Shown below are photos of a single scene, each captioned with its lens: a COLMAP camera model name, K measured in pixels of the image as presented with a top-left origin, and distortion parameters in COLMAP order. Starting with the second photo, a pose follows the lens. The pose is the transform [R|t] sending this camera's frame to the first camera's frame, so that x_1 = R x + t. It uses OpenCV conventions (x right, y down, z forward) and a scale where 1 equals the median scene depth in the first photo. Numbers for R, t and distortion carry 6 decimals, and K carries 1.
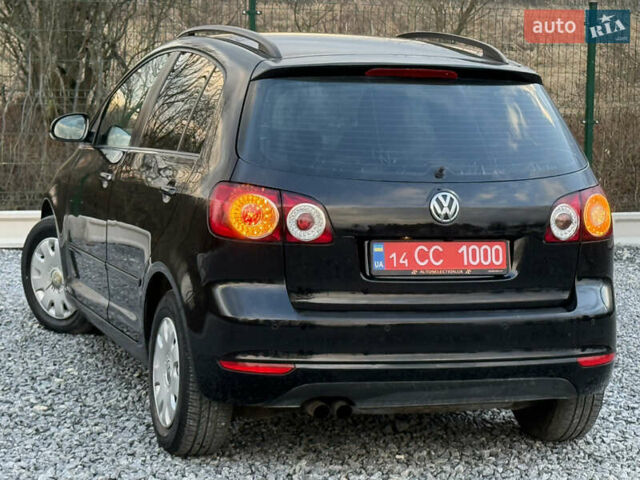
lens RADIAL K [[1752.3, 0, 320.0], [0, 1752.3, 240.0], [0, 0, 1]] dist [0.120346, 0.686904]
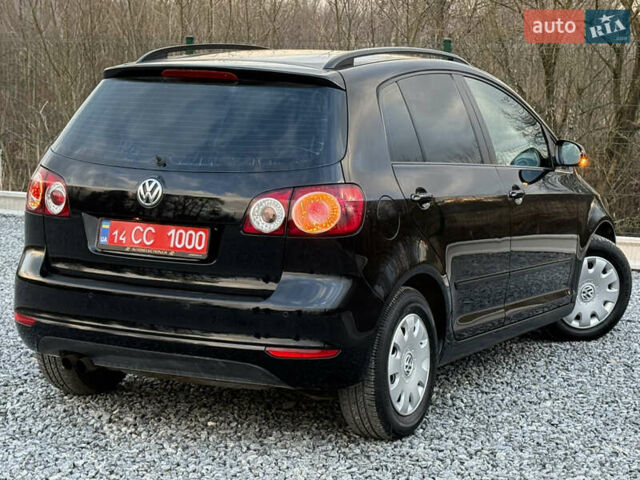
lens RADIAL K [[1639.8, 0, 302.4], [0, 1639.8, 241.8], [0, 0, 1]] dist [0.098495, 0.776455]
pose [[0.695965, 0.064700, -0.715155, 0.859650], [-0.091760, 0.995781, 0.000790, 0.002812], [0.712189, 0.065073, 0.698965, 0.342720]]
